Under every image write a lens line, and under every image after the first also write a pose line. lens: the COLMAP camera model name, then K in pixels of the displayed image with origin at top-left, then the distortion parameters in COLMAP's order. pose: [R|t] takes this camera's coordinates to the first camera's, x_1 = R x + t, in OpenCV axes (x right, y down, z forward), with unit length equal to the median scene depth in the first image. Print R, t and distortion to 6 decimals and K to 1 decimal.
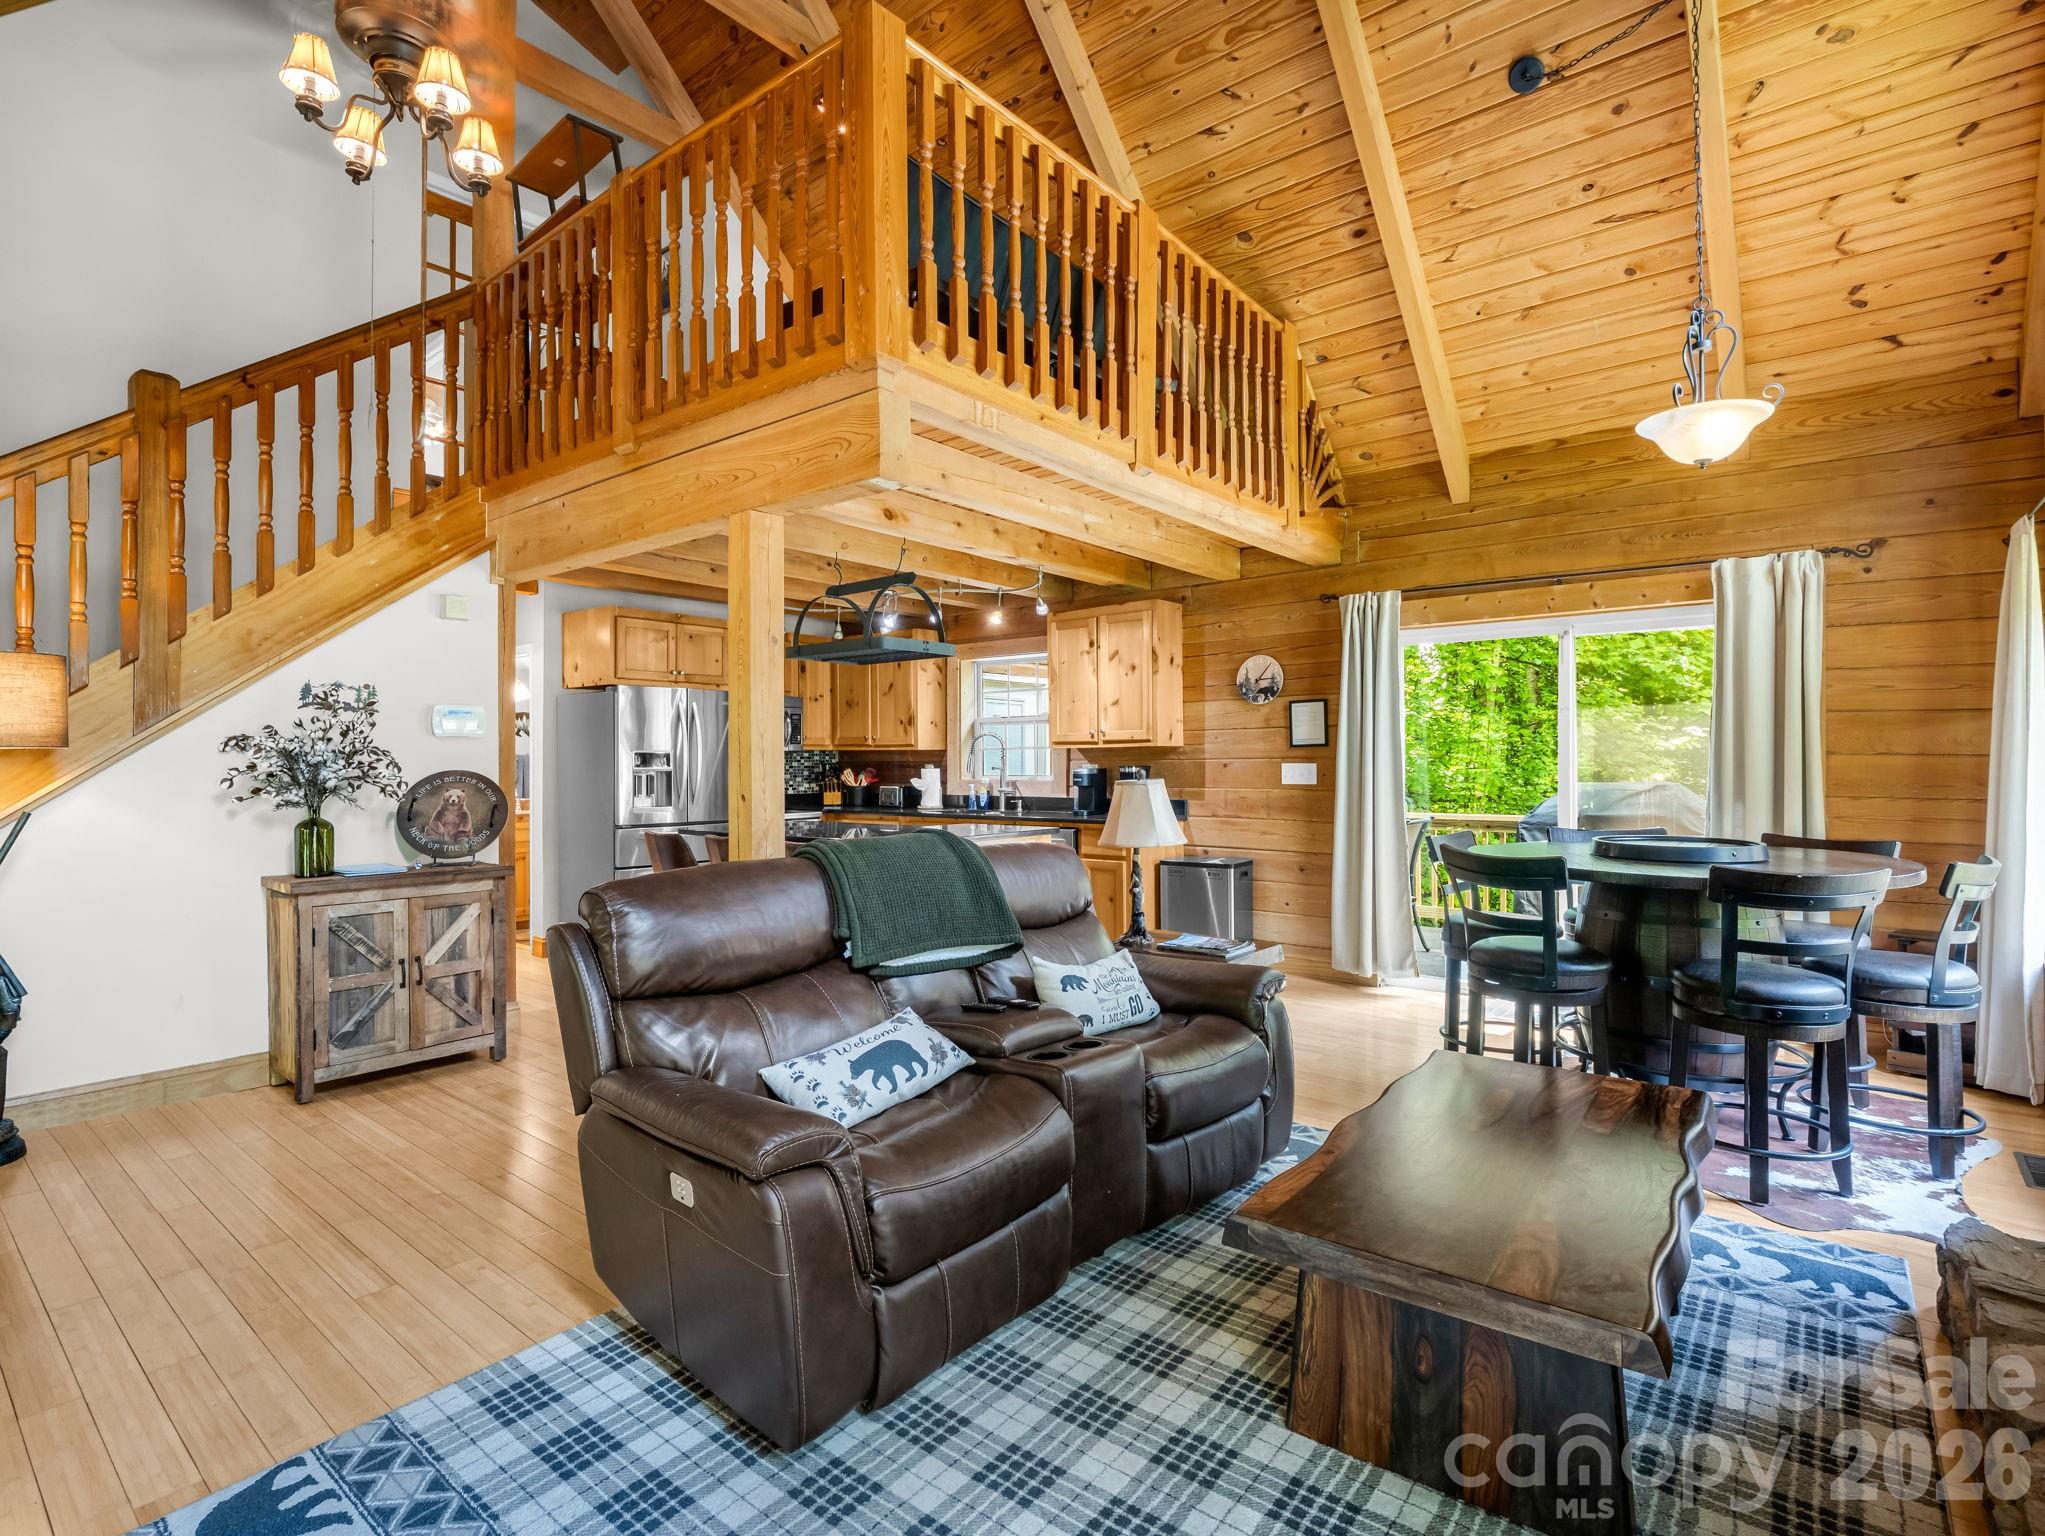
lens RADIAL K [[1028.8, 0, 1030.8], [0, 1028.8, 760.5], [0, 0, 1]] dist [-0.012696, 0.001311]
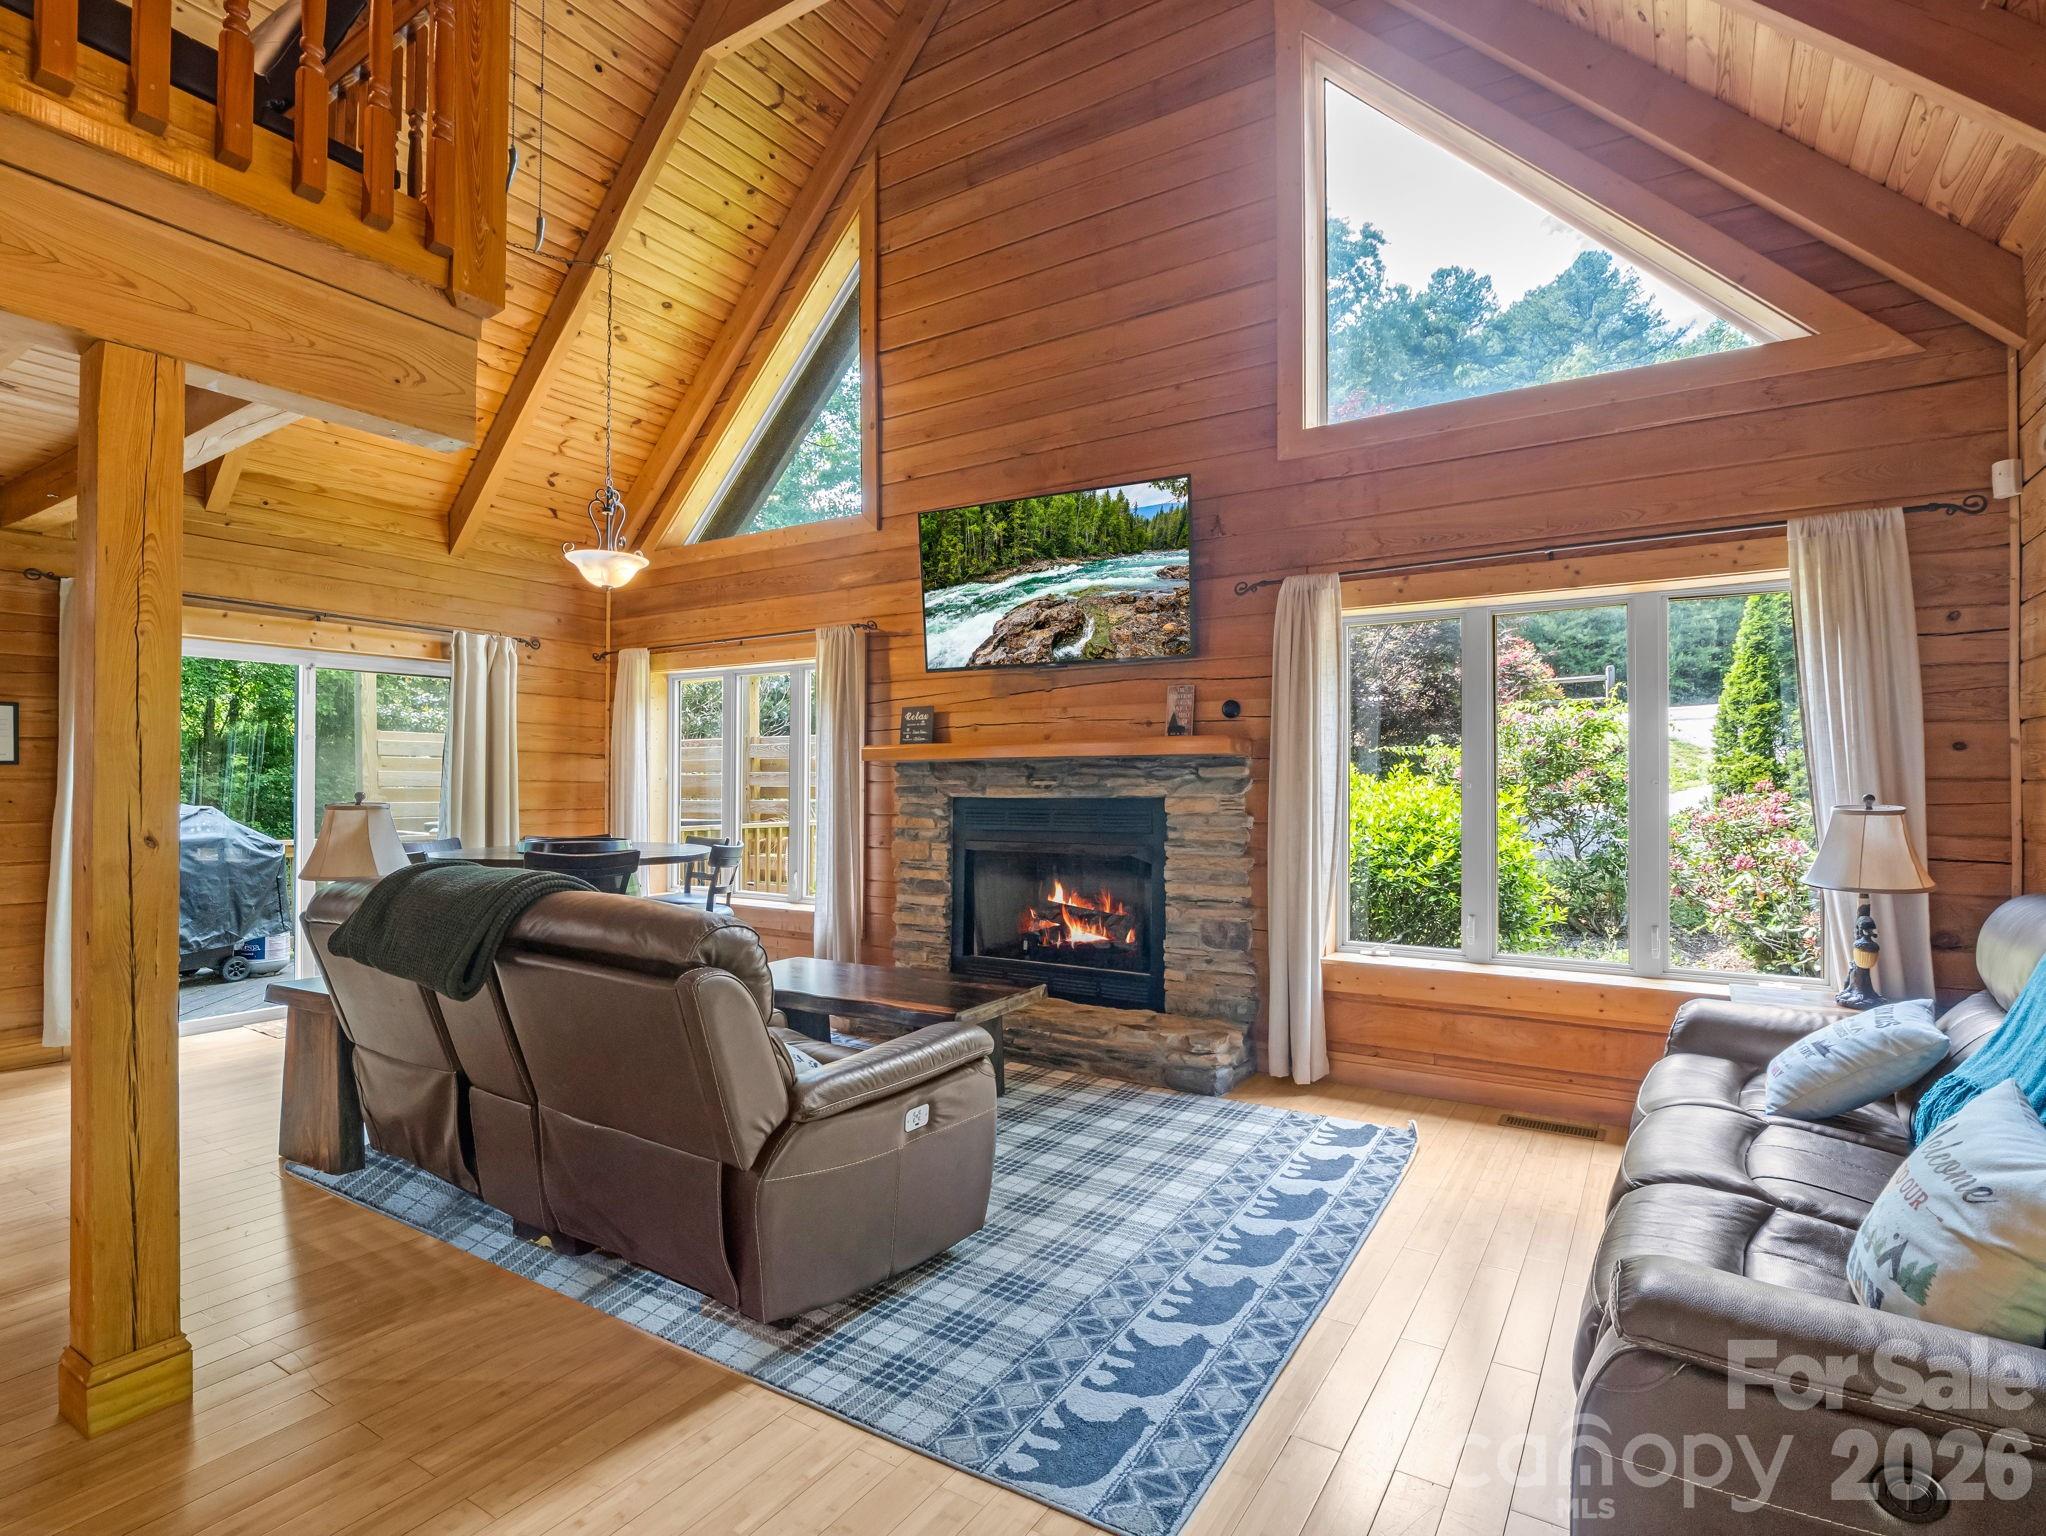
lens RADIAL K [[1029.3, 0, 1030.0], [0, 1029.3, 771.3], [0, 0, 1]] dist [-0.012696, 0.001311]
pose [[-0.136698, 0.019602, 0.990419, -1.342474], [0.002140, 0.999808, -0.019492, 0.017607], [-0.990610, -0.000546, -0.136714, 0.859369]]
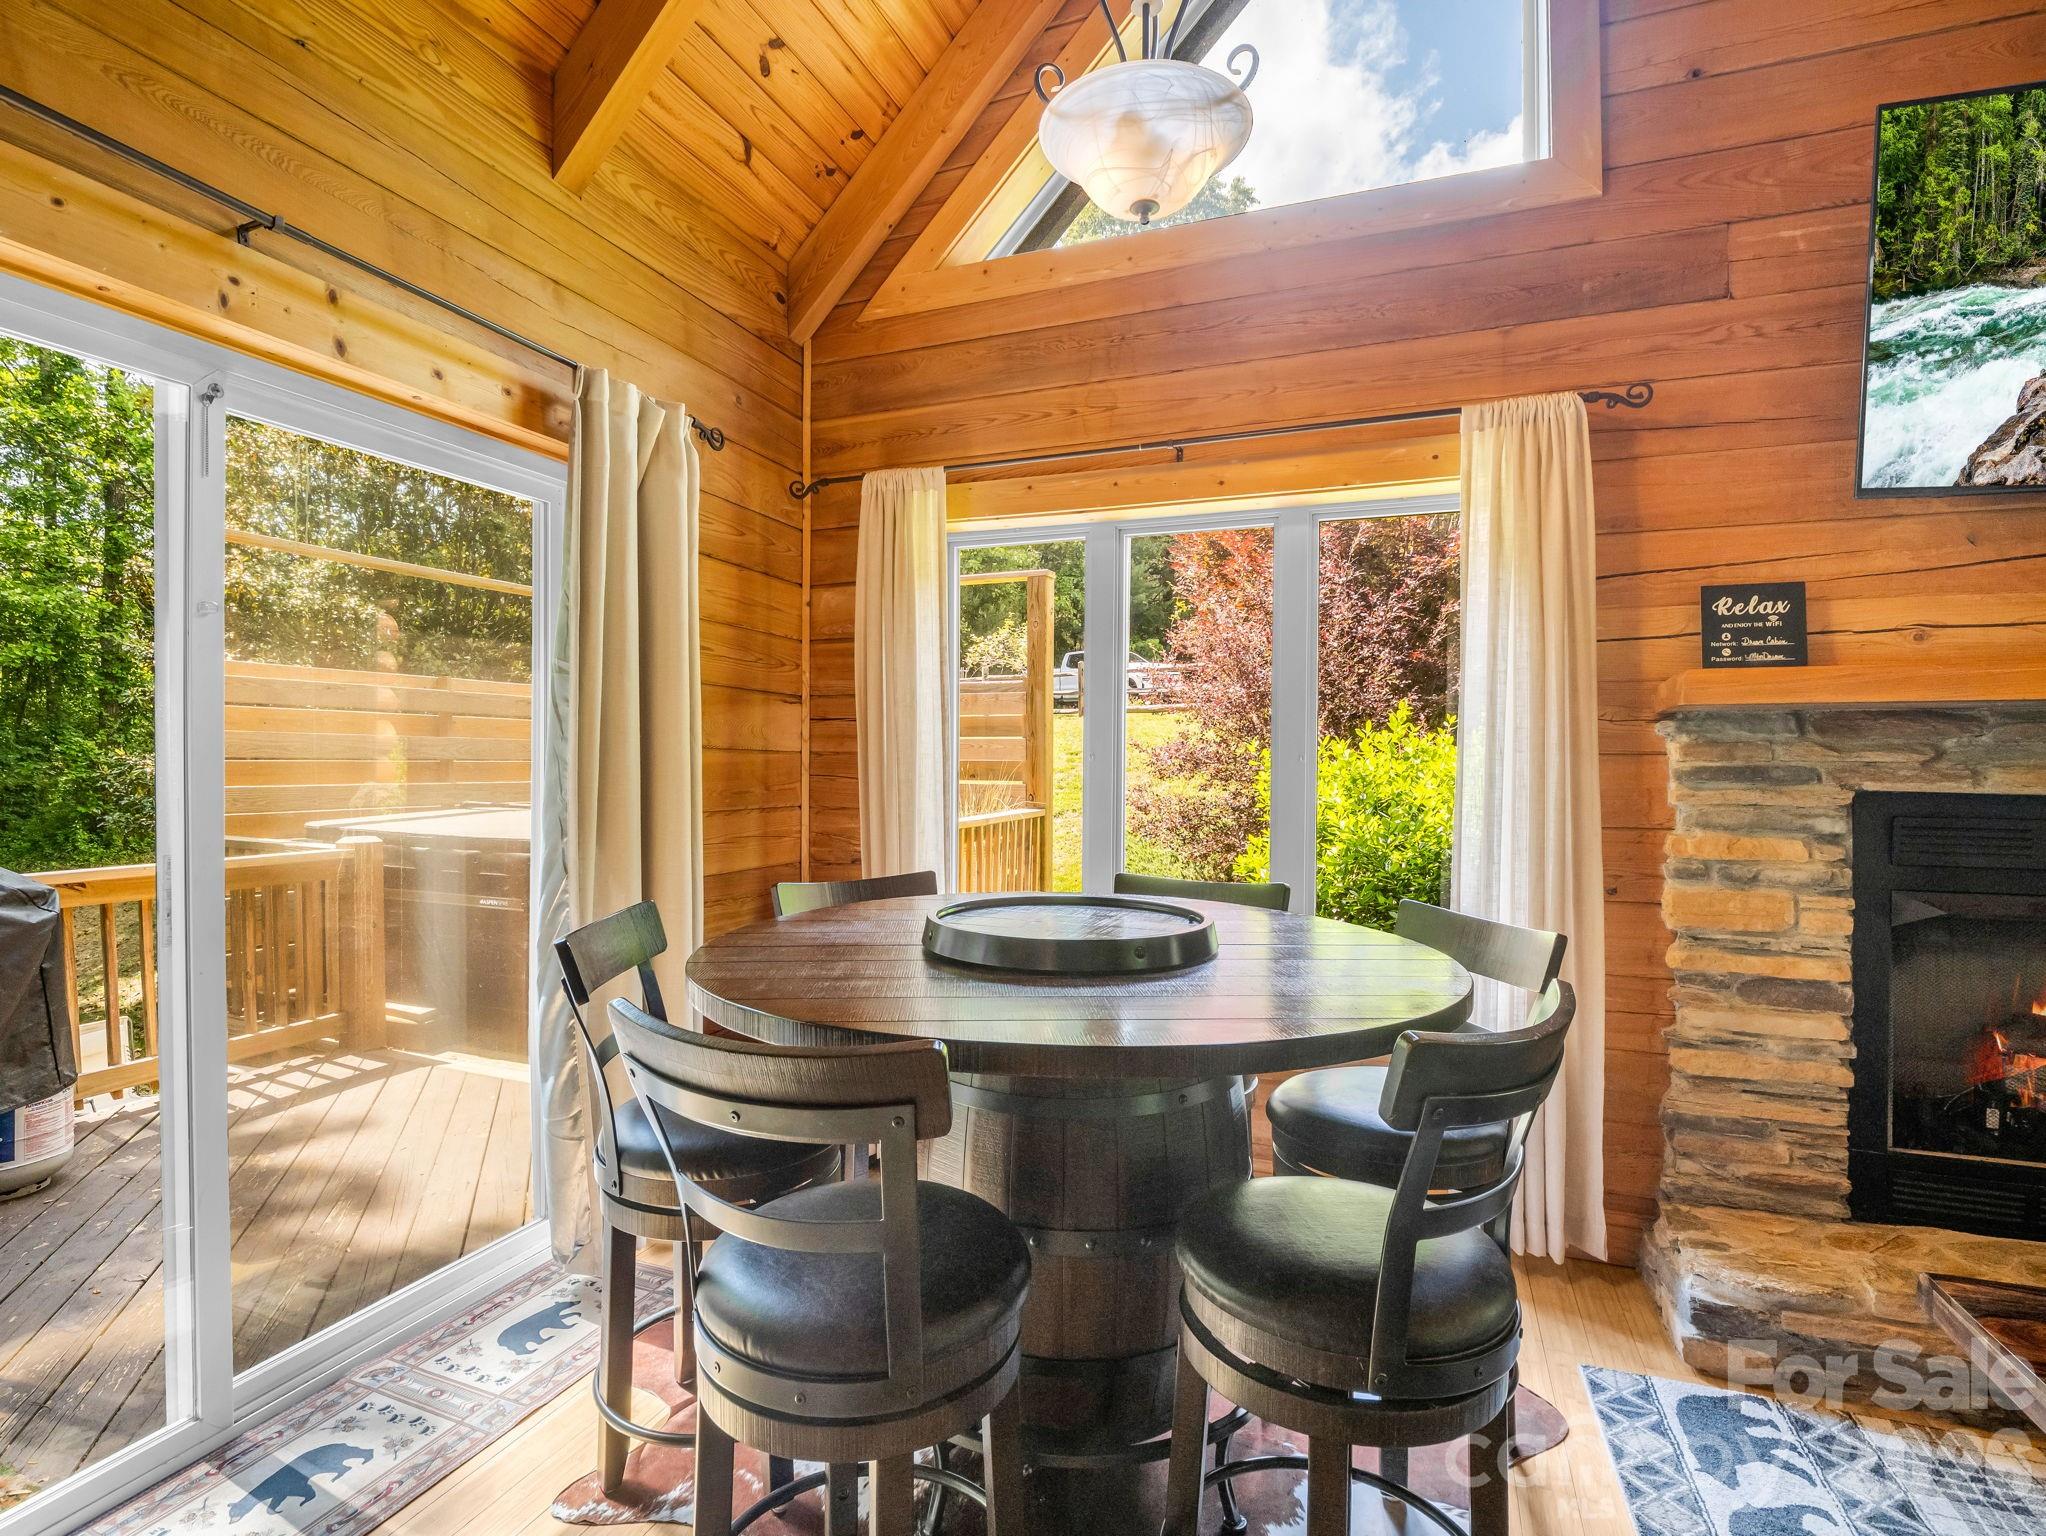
lens RADIAL K [[1029.3, 0, 989.3], [0, 1029.3, 771.6], [0, 0, 1]] dist [-0.012696, 0.001311]
pose [[-0.300533, -0.005235, 0.953757, 0.231731], [-0.002330, 0.999986, 0.004755, 0.008360], [-0.953769, -0.000793, -0.300541, 1.811161]]
